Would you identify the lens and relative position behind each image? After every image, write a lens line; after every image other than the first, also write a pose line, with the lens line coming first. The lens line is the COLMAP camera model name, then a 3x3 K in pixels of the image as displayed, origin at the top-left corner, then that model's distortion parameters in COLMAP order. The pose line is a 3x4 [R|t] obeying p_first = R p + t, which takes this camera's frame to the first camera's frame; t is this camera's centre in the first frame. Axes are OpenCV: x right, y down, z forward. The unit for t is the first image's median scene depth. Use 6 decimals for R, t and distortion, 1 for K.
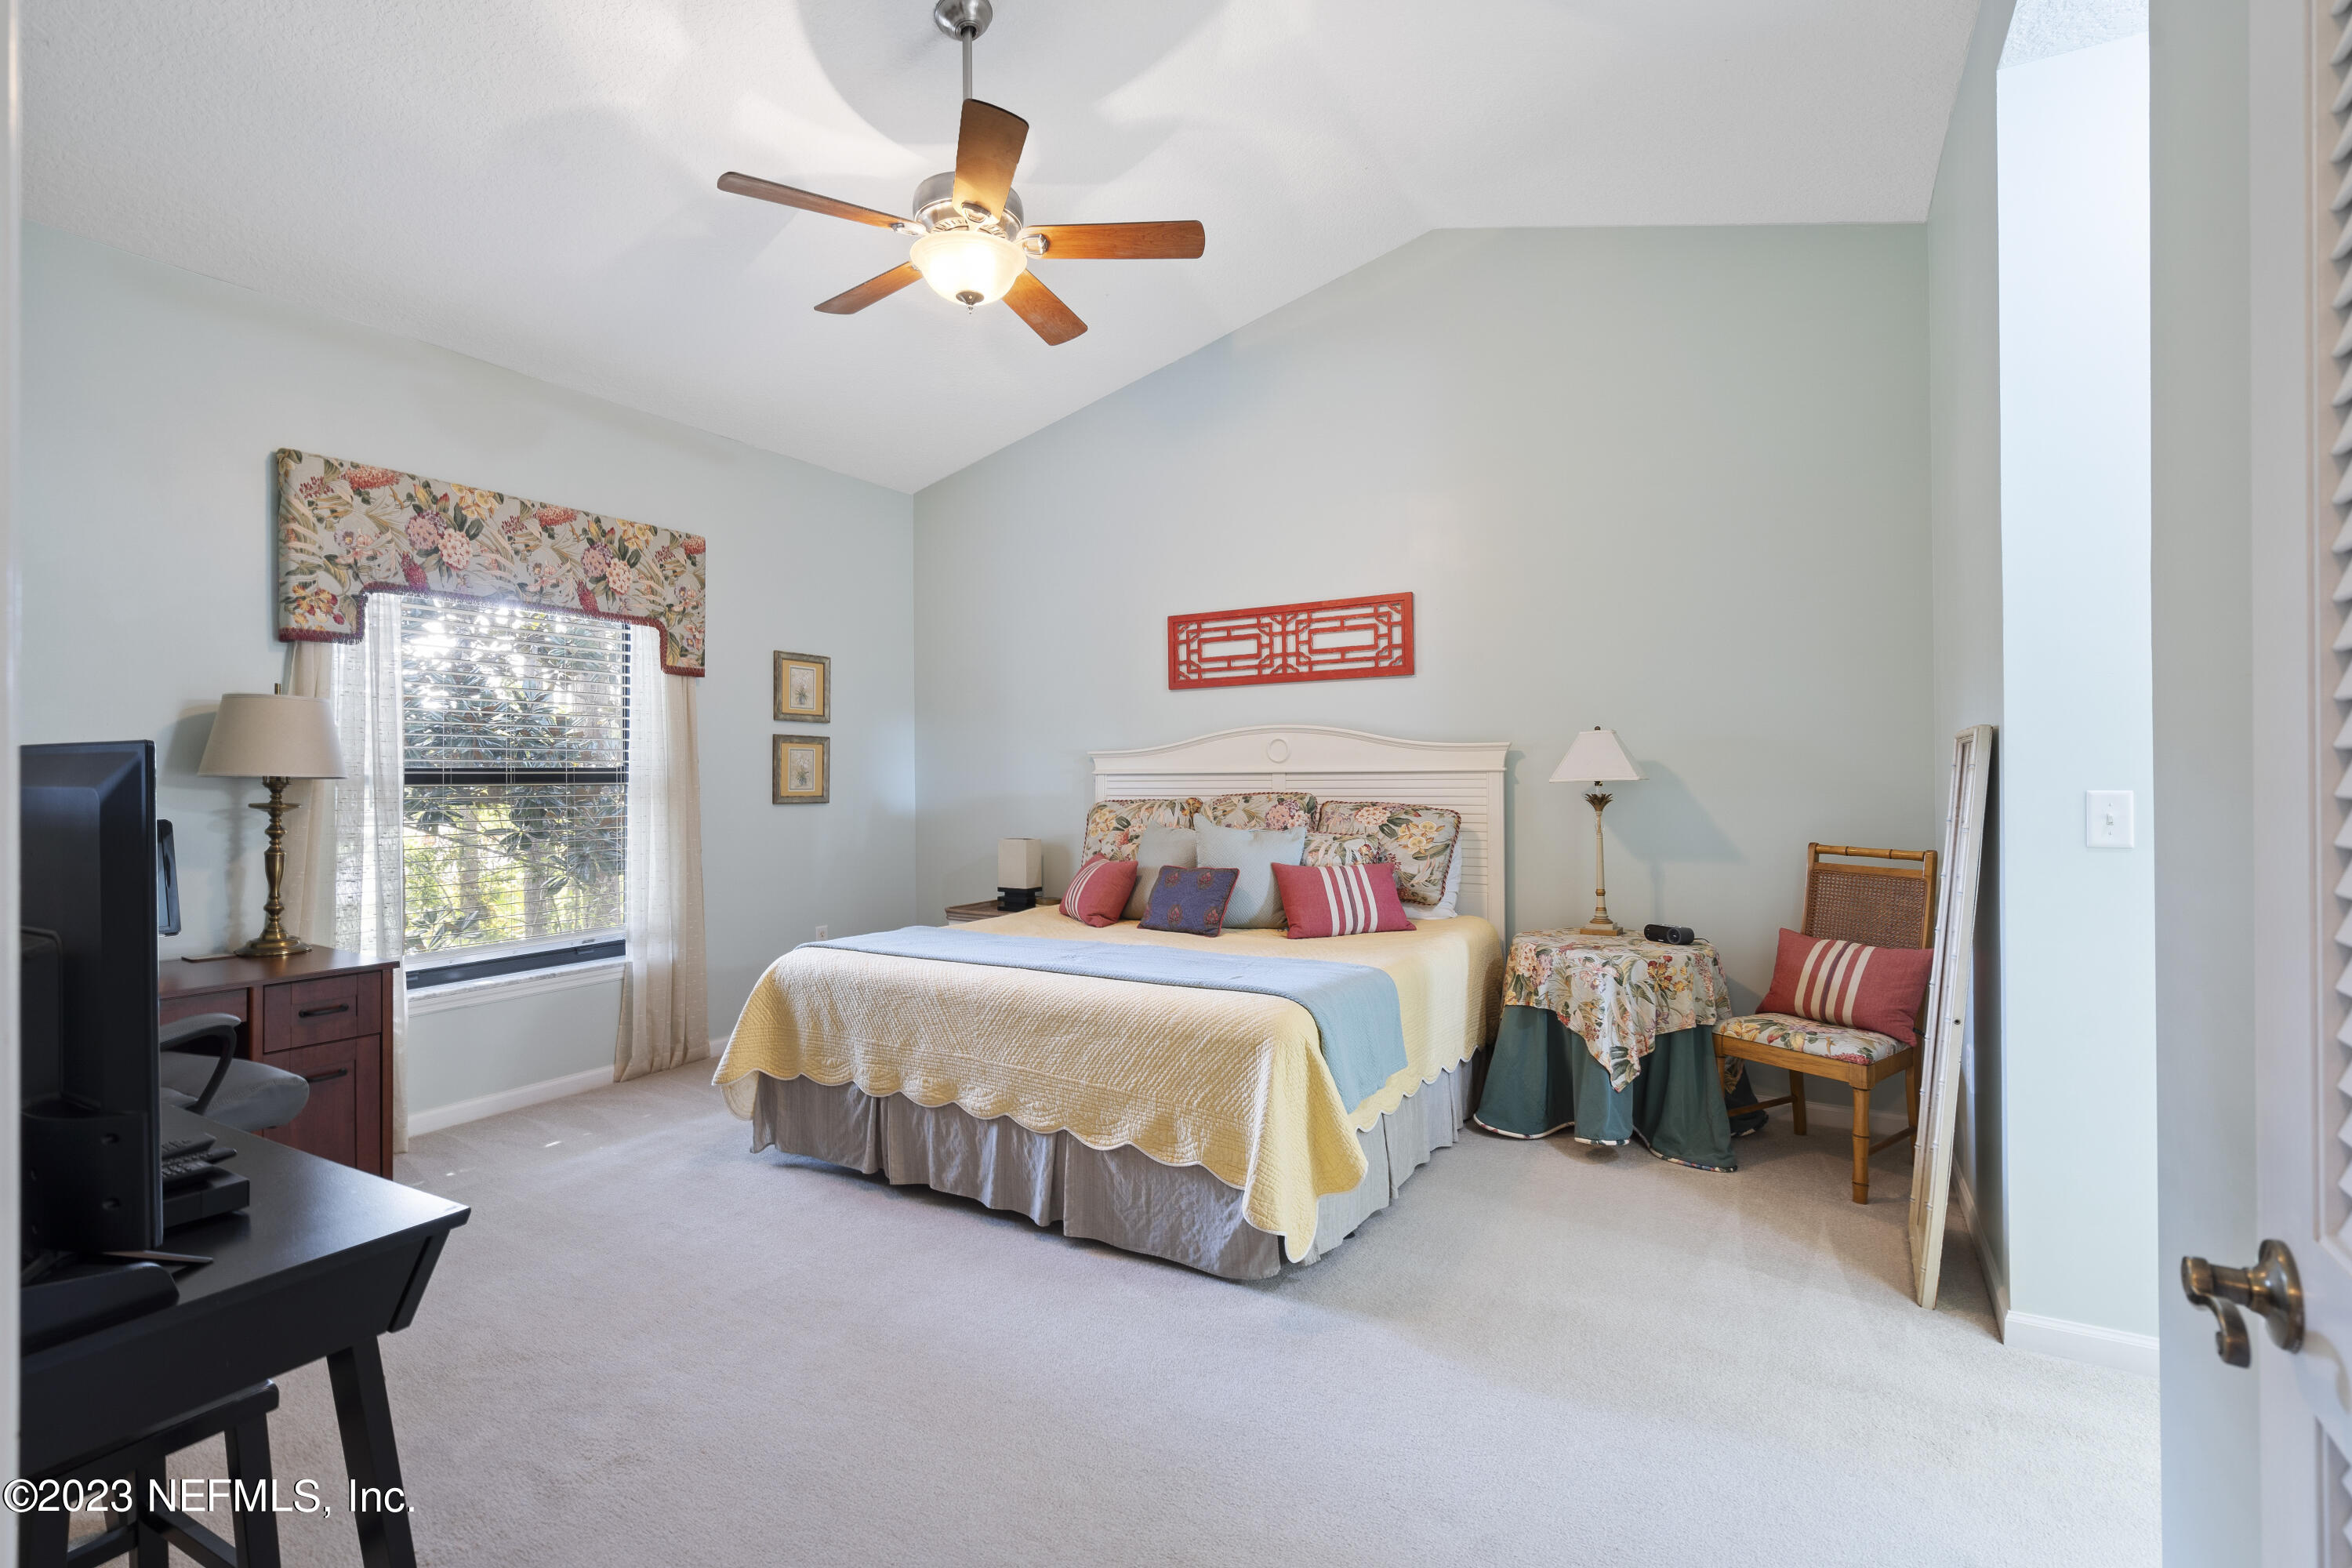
lens RADIAL K [[1084.1, 0, 1169.2], [0, 1084.1, 770.6], [0, 0, 1]] dist [-0.004174, 0.004434]
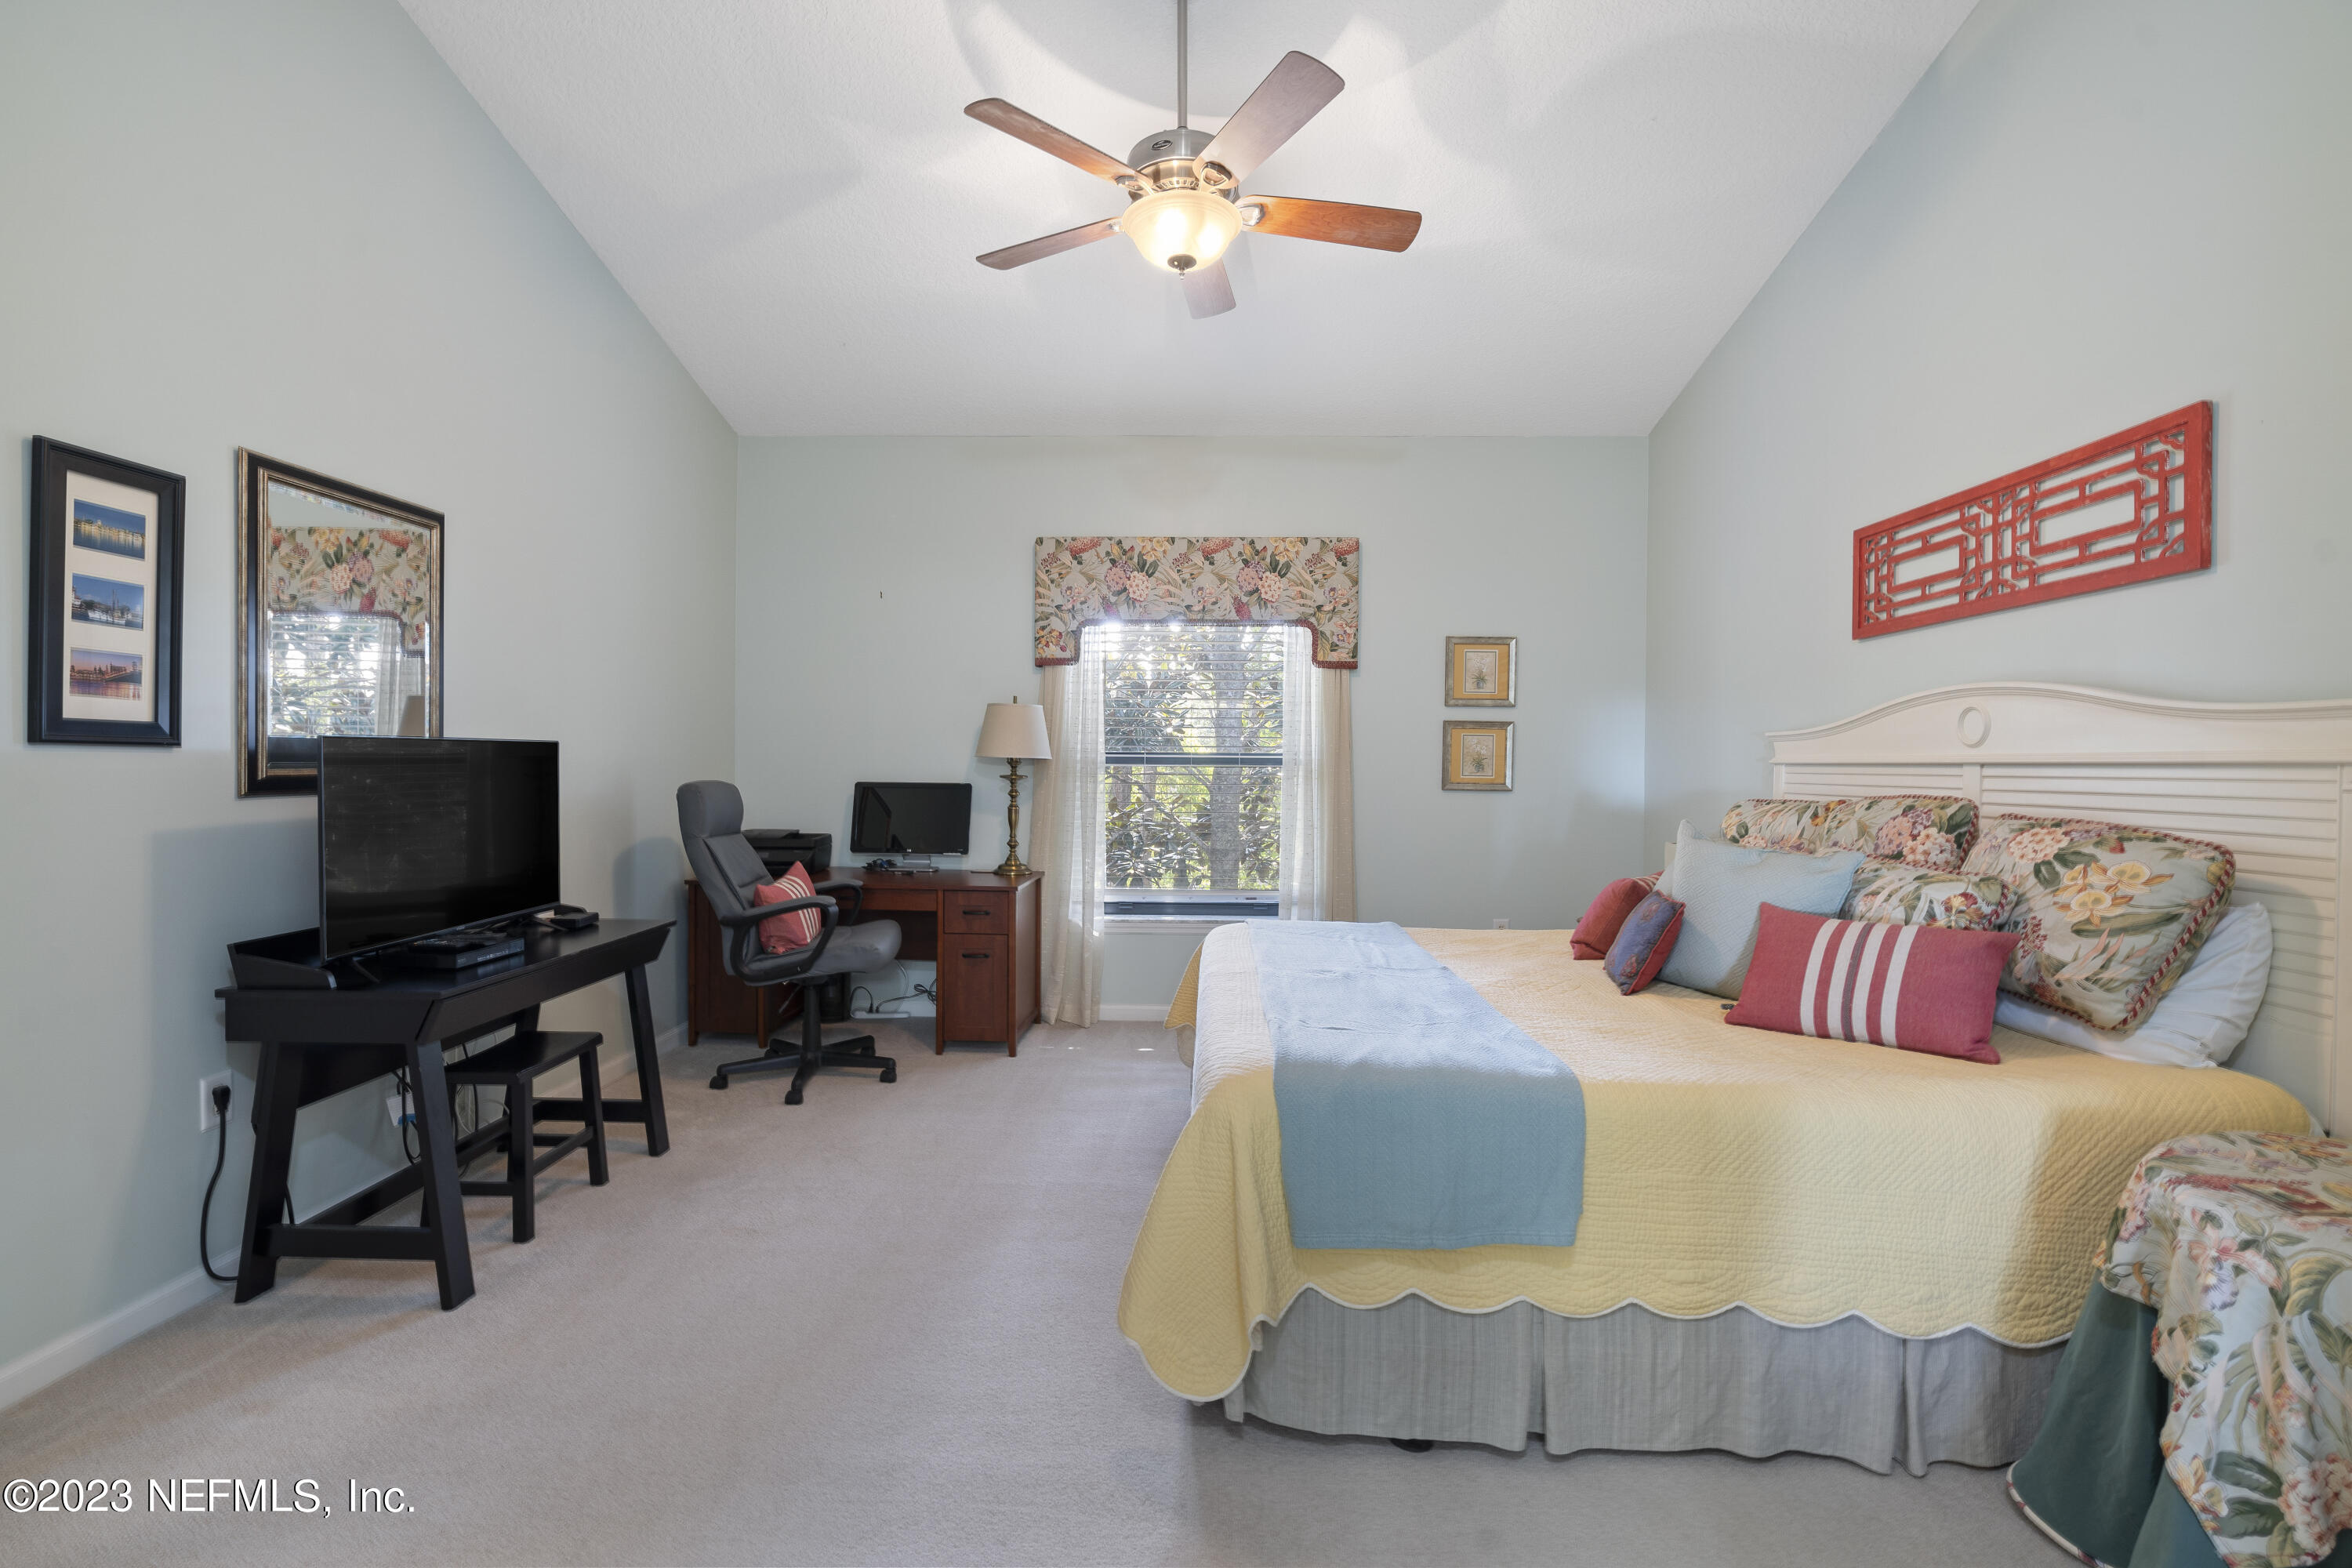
lens RADIAL K [[1052.1, 0, 1171.5], [0, 1052.1, 781.4], [0, 0, 1]] dist [-0.027188, 0.014409]
pose [[0.479583, 0.025869, -0.877115, 0.416172], [-0.006727, 0.999644, 0.025804, -0.000267], [0.877471, -0.006475, 0.479587, 0.355652]]
